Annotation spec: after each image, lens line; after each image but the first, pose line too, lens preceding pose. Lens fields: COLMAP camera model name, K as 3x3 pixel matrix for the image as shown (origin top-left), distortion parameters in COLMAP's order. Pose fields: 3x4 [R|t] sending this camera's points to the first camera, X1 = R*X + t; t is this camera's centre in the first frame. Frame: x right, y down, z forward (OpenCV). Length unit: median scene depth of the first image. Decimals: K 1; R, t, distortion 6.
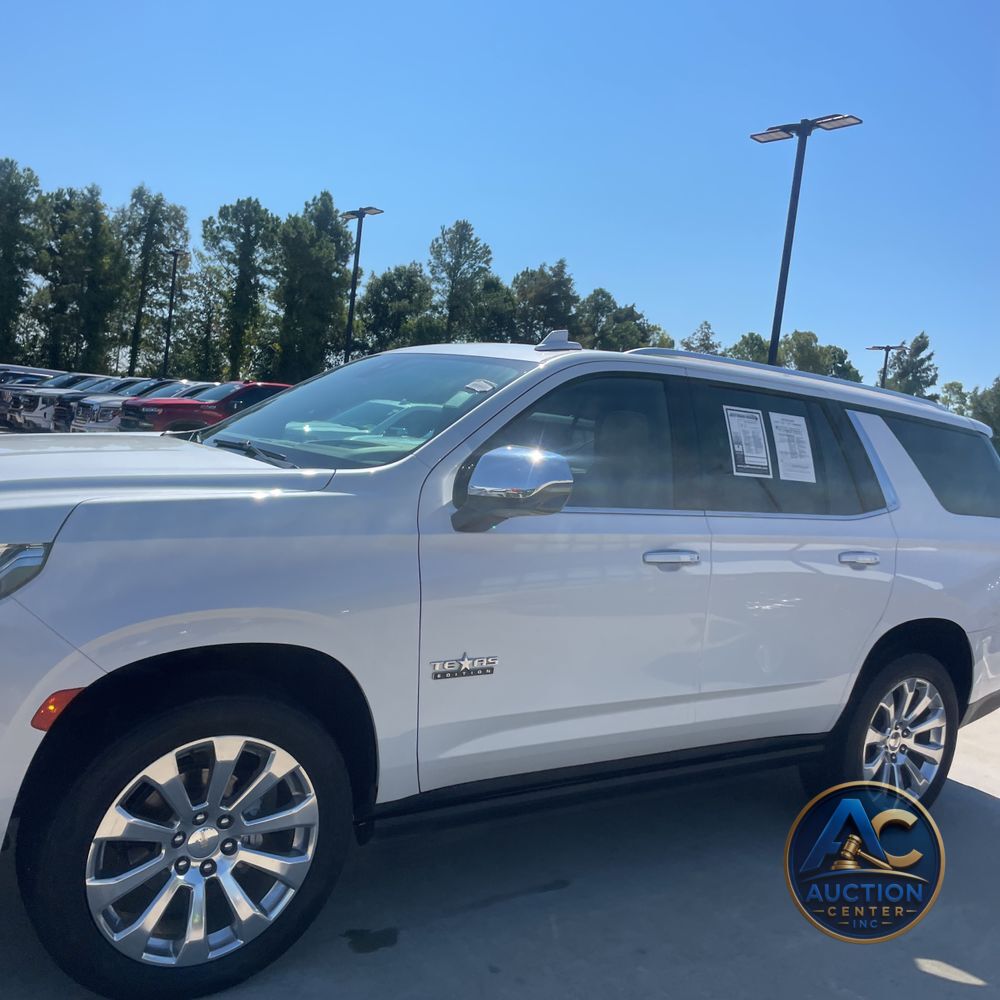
lens RADIAL K [[1026.1, 0, 534.2], [0, 1026.1, 486.7], [0, 0, 1]] dist [0.041943, 0.000000]
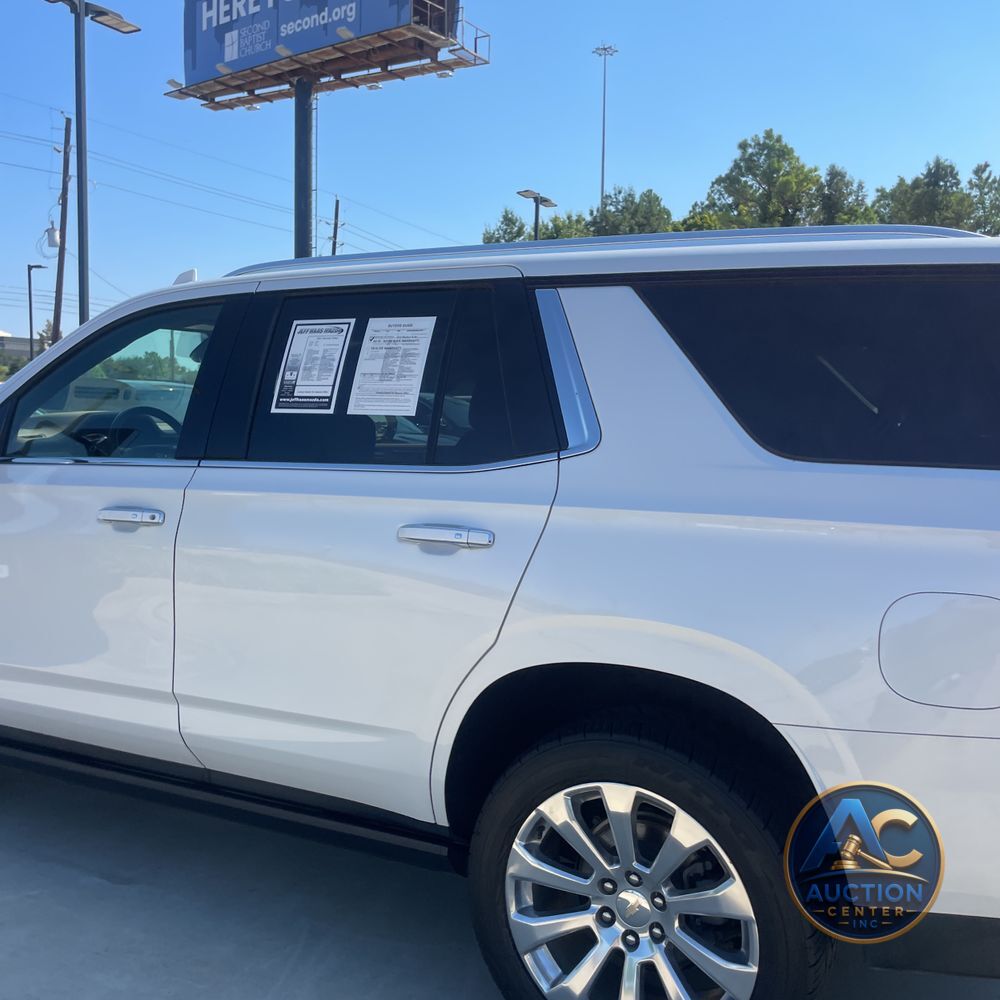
lens RADIAL K [[1026.1, 0, 494.0], [0, 1026.1, 493.2], [0, 0, 1]] dist [0.041943, 0.000000]
pose [[0.419204, -0.031034, -0.907361, 0.789949], [-0.019018, 0.998896, -0.042951, 0.063871], [0.907693, 0.035261, 0.418151, 0.713860]]
